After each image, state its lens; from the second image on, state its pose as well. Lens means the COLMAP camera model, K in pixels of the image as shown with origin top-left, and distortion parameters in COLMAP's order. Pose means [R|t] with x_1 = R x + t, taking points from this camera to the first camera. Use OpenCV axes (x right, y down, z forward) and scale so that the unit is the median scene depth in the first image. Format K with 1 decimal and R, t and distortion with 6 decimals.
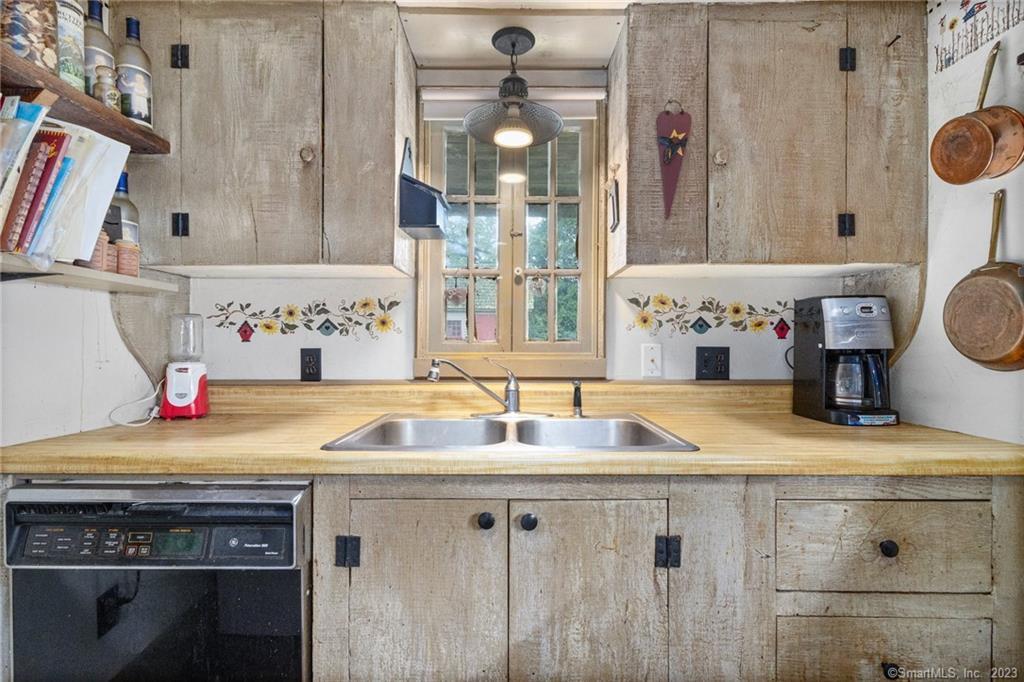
lens RADIAL K [[472.2, 0, 515.9], [0, 472.2, 340.4], [0, 0, 1]] dist [0.000052, 0.001160]
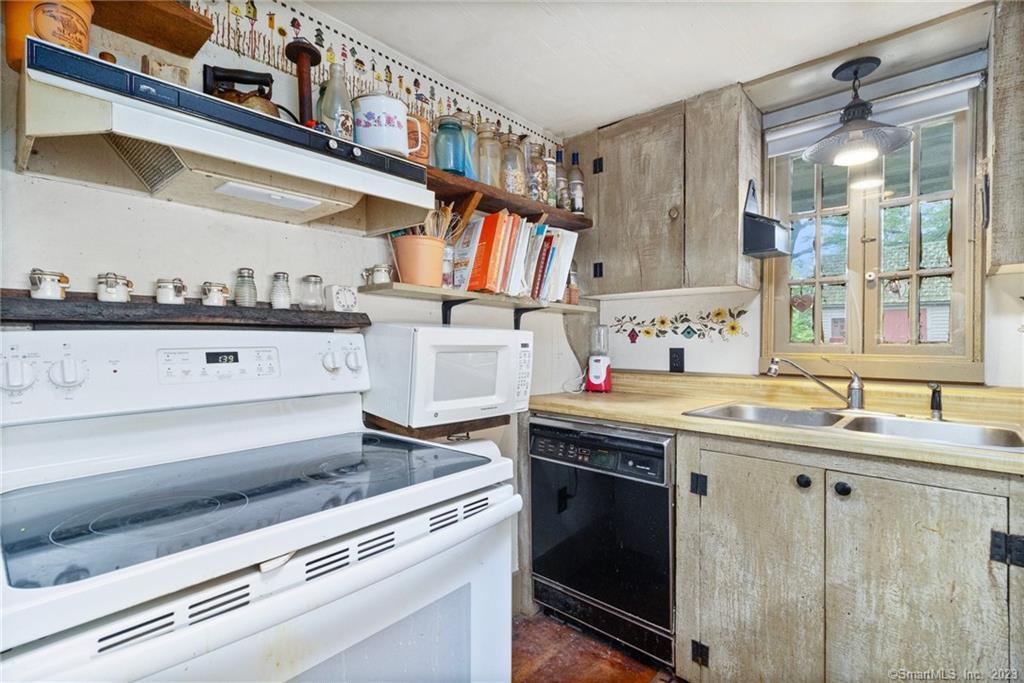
lens RADIAL K [[472.2, 0, 518.2], [0, 472.2, 339.0], [0, 0, 1]] dist [0.000052, 0.001160]
pose [[0.737566, -0.001277, -0.675274, 0.174465], [-0.001885, 0.999990, -0.003950, -0.003485], [0.675272, 0.004186, 0.737557, -0.368280]]
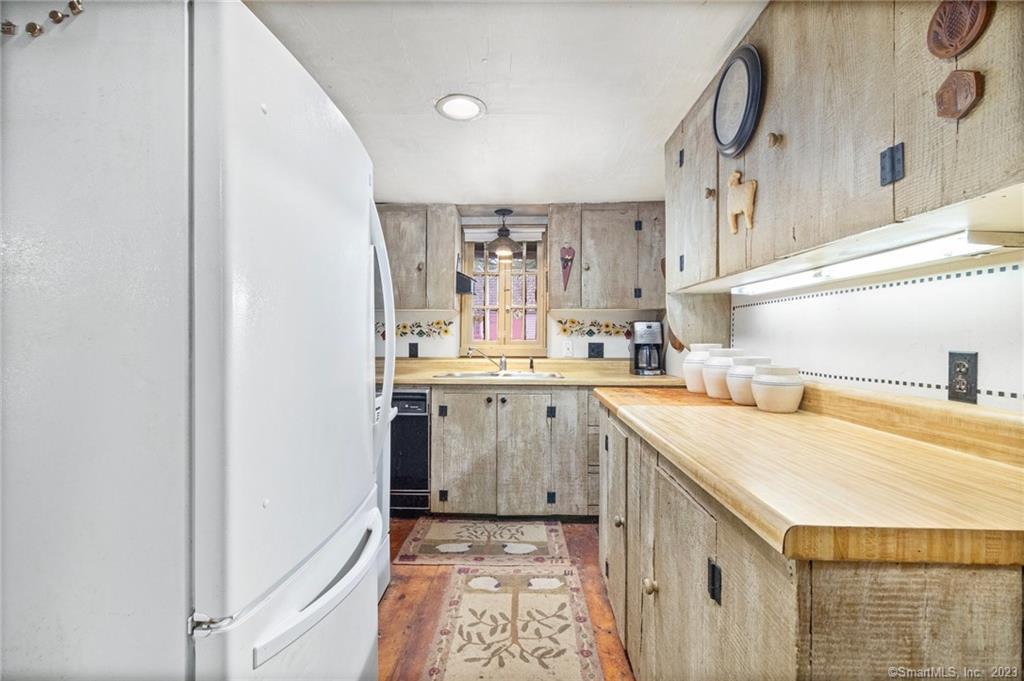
lens RADIAL K [[472.2, 0, 511.7], [0, 472.2, 332.5], [0, 0, 1]] dist [0.000052, 0.001160]
pose [[0.998877, 0.001554, -0.047343, 0.162388], [-0.002148, 0.999920, -0.012503, -0.007121], [0.047320, 0.012590, 0.998800, -1.472703]]
